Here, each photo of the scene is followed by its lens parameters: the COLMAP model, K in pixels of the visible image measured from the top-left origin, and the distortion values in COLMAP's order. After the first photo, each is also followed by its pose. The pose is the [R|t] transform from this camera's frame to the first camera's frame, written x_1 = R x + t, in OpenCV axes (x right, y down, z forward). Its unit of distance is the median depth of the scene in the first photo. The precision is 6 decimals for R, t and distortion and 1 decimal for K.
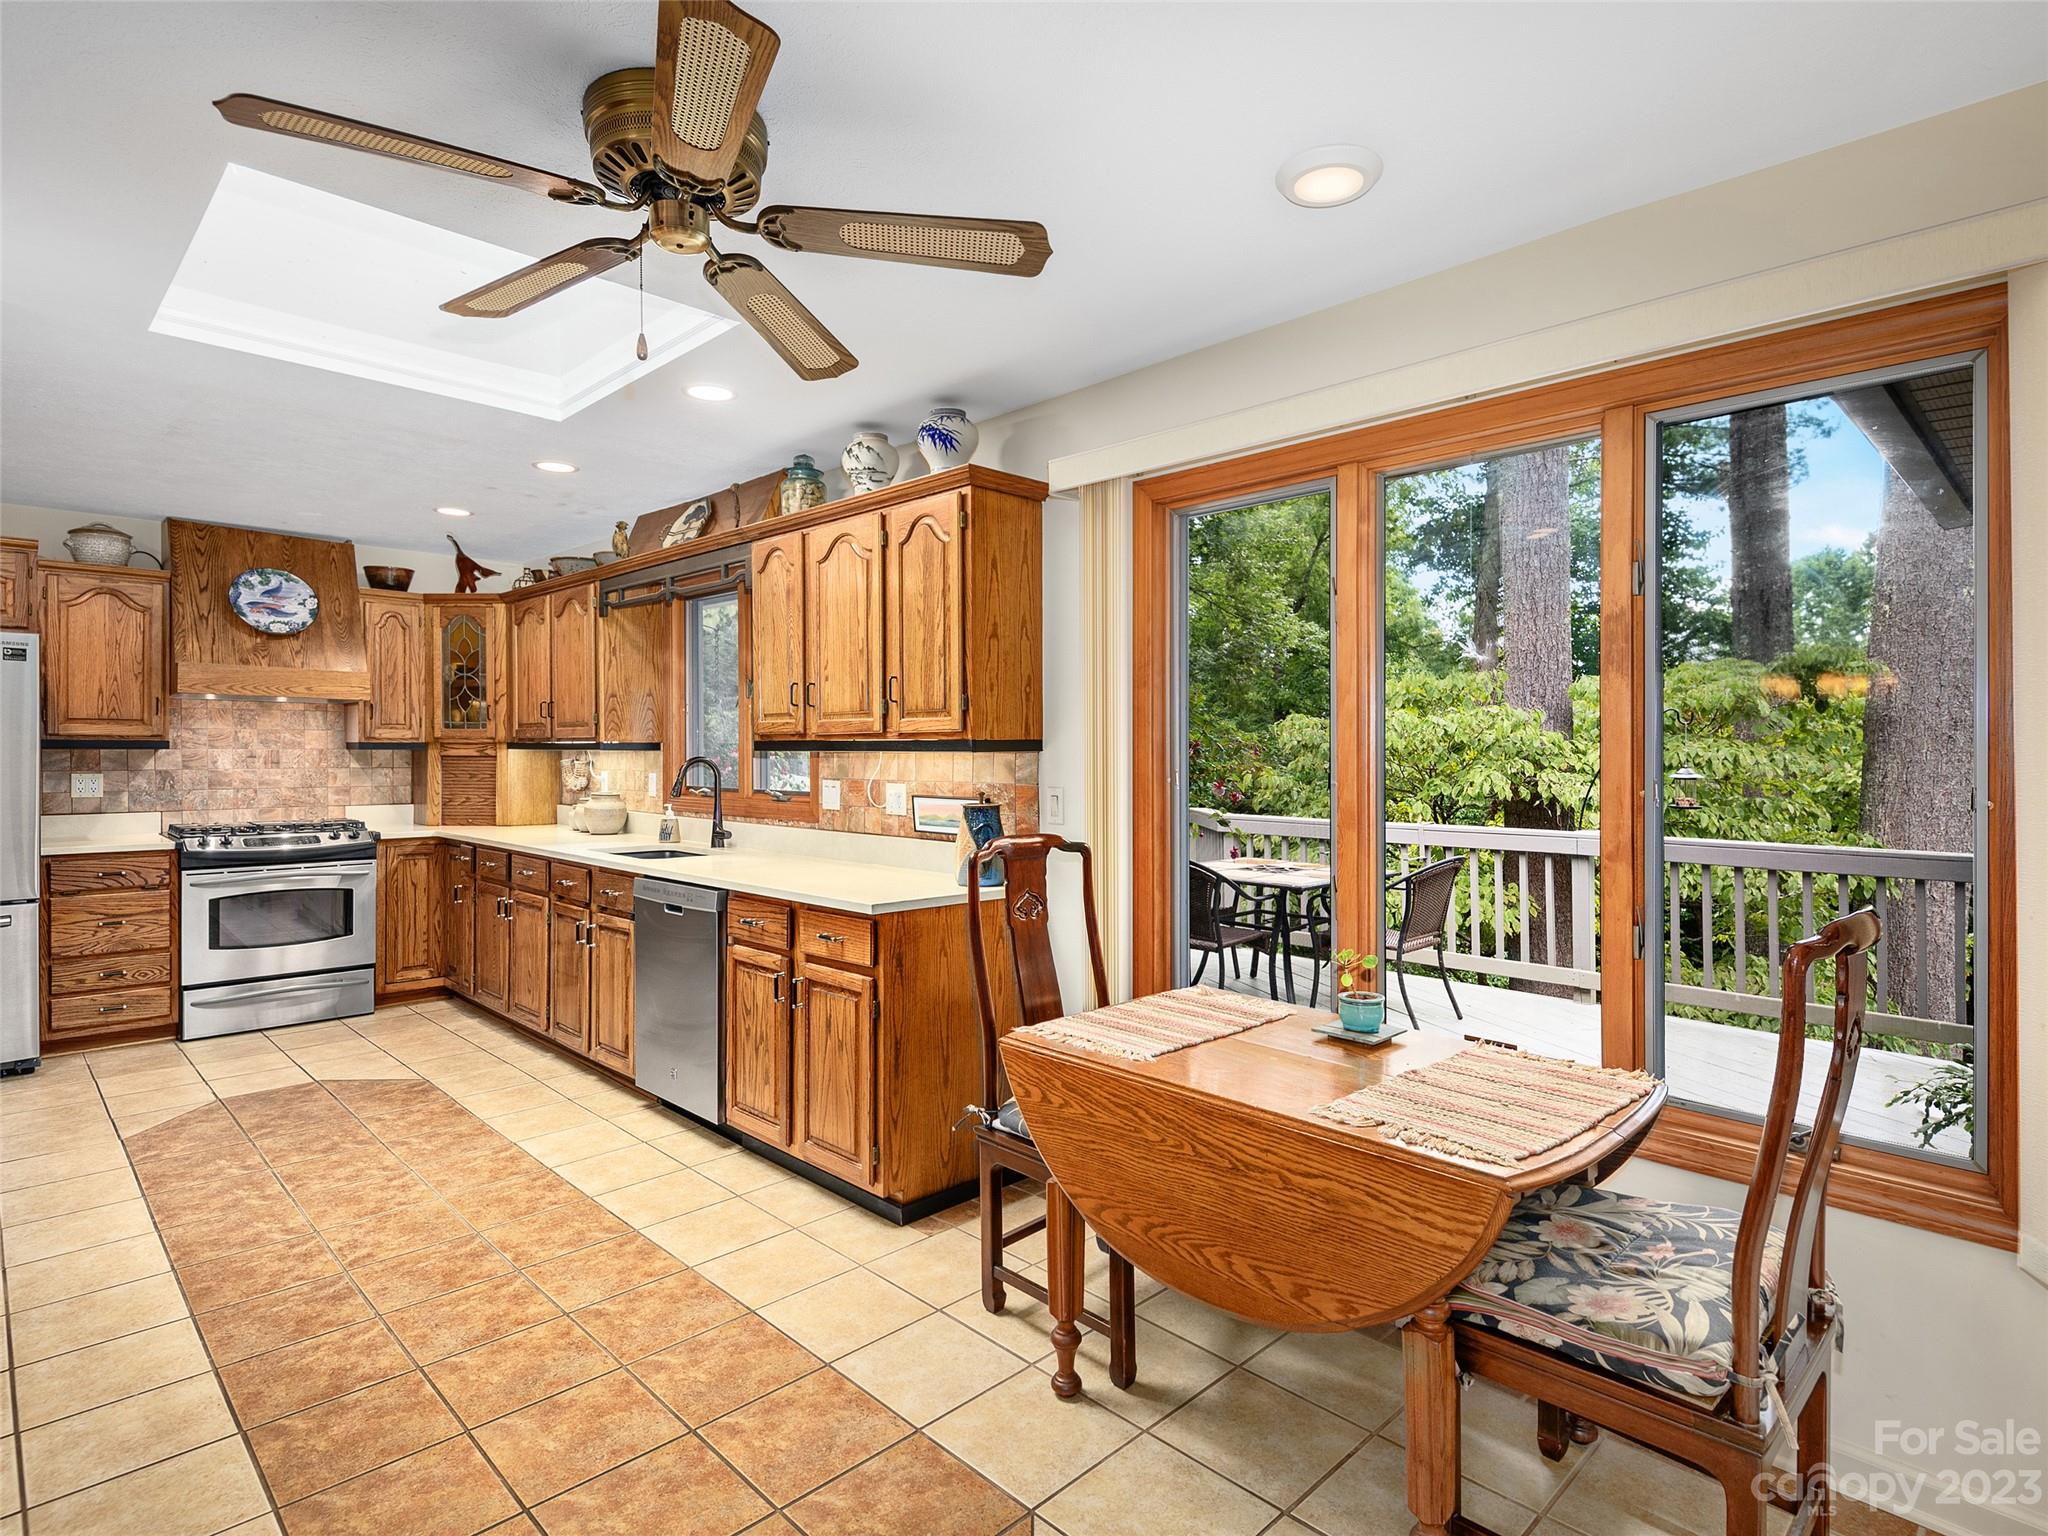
lens RADIAL K [[1069.4, 0, 1010.5], [0, 1069.4, 756.0], [0, 0, 1]] dist [0.040827, -0.027587]
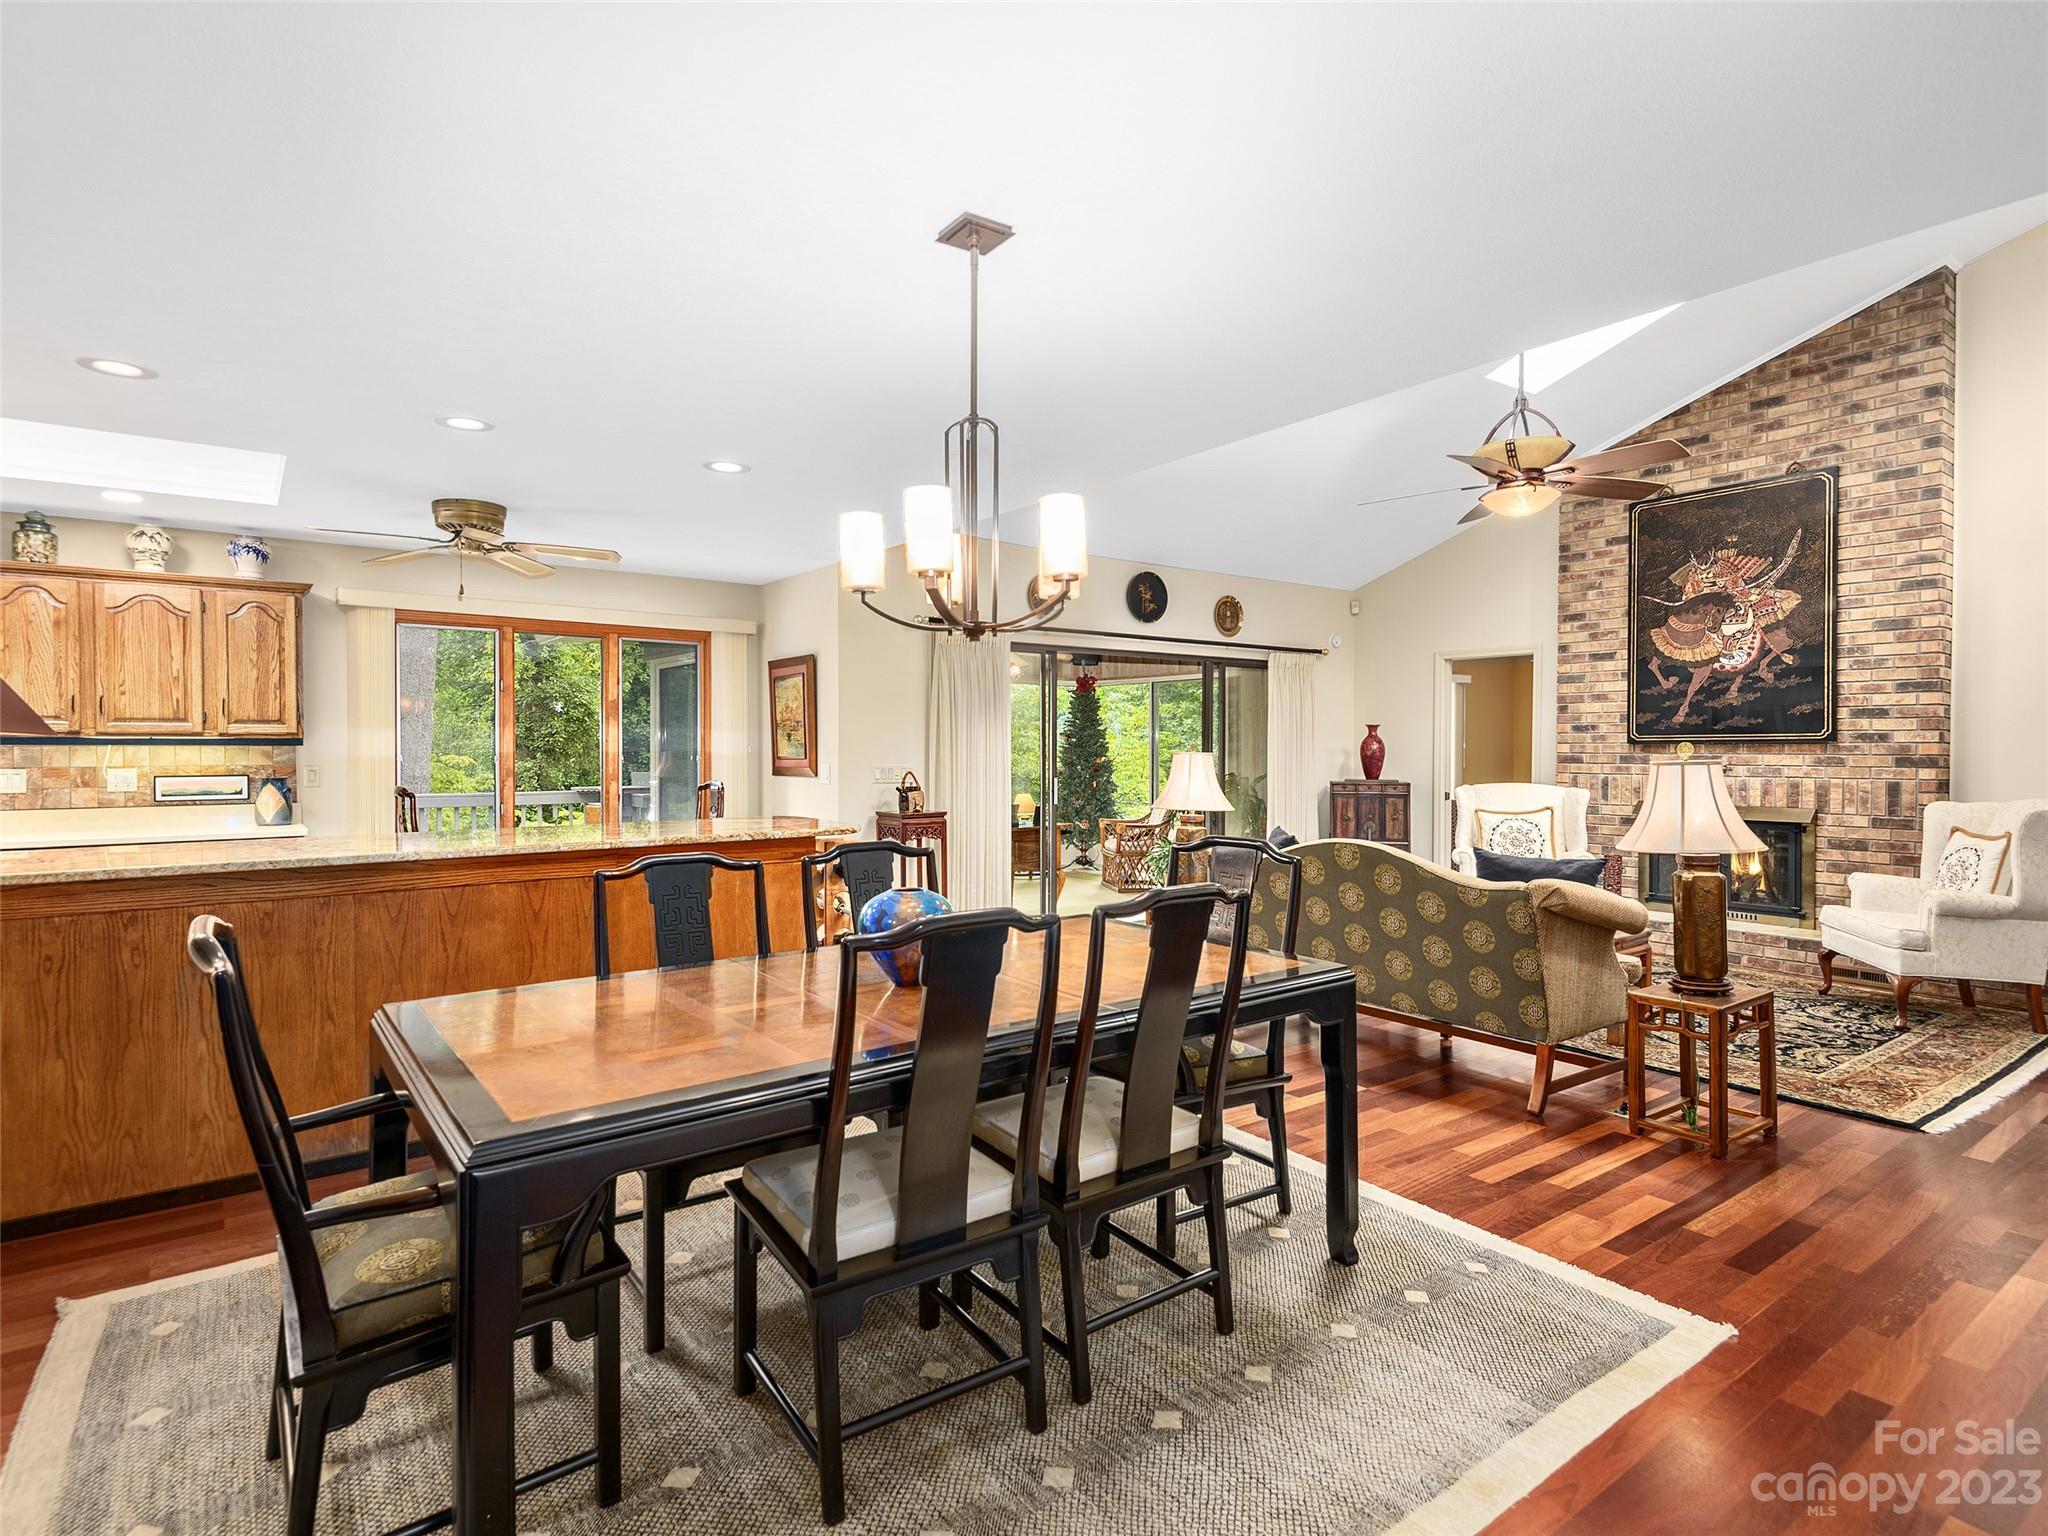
lens RADIAL K [[1069.4, 0, 1010.5], [0, 1069.4, 756.0], [0, 0, 1]] dist [0.040827, -0.027587]
pose [[0.135996, -0.014210, 0.990607, -1.479851], [-0.001251, 0.999894, 0.014515, -0.013430], [-0.990709, -0.003214, 0.135964, -0.348486]]
